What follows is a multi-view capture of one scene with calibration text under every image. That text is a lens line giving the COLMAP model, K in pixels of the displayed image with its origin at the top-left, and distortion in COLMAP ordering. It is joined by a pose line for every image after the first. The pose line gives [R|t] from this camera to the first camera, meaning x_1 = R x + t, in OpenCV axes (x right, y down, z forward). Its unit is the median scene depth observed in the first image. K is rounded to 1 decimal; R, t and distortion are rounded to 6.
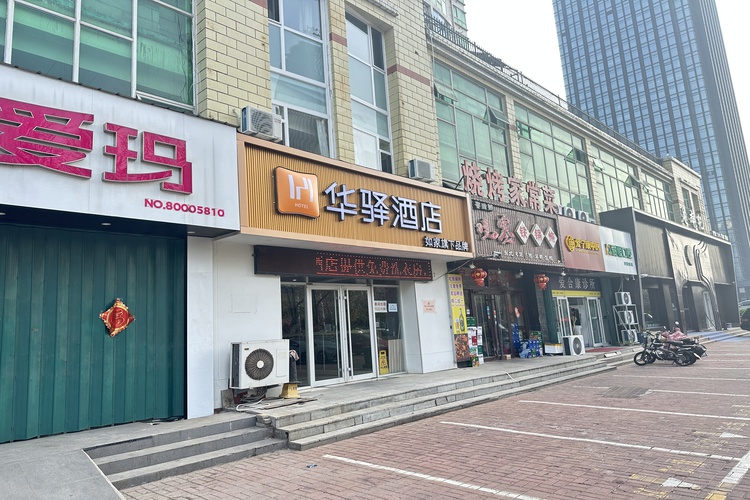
lens RADIAL K [[495.7, 0, 371.9], [0, 495.7, 250.0], [0, 0, 1]] dist [0.063139, -0.001313]
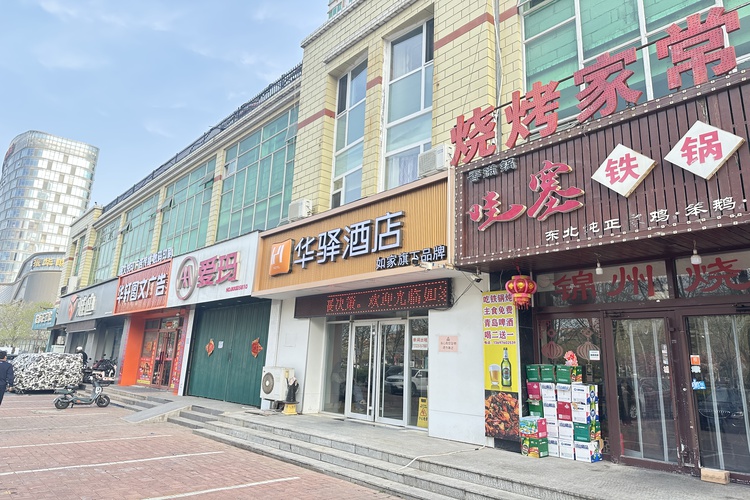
lens RADIAL K [[495.7, 0, 372.3], [0, 495.7, 244.6], [0, 0, 1]] dist [0.063139, -0.001313]
pose [[-0.051576, -0.179528, -0.982400, 0.955585], [0.120726, 0.975374, -0.184583, 0.106130], [0.991345, -0.128122, -0.028632, 1.049850]]
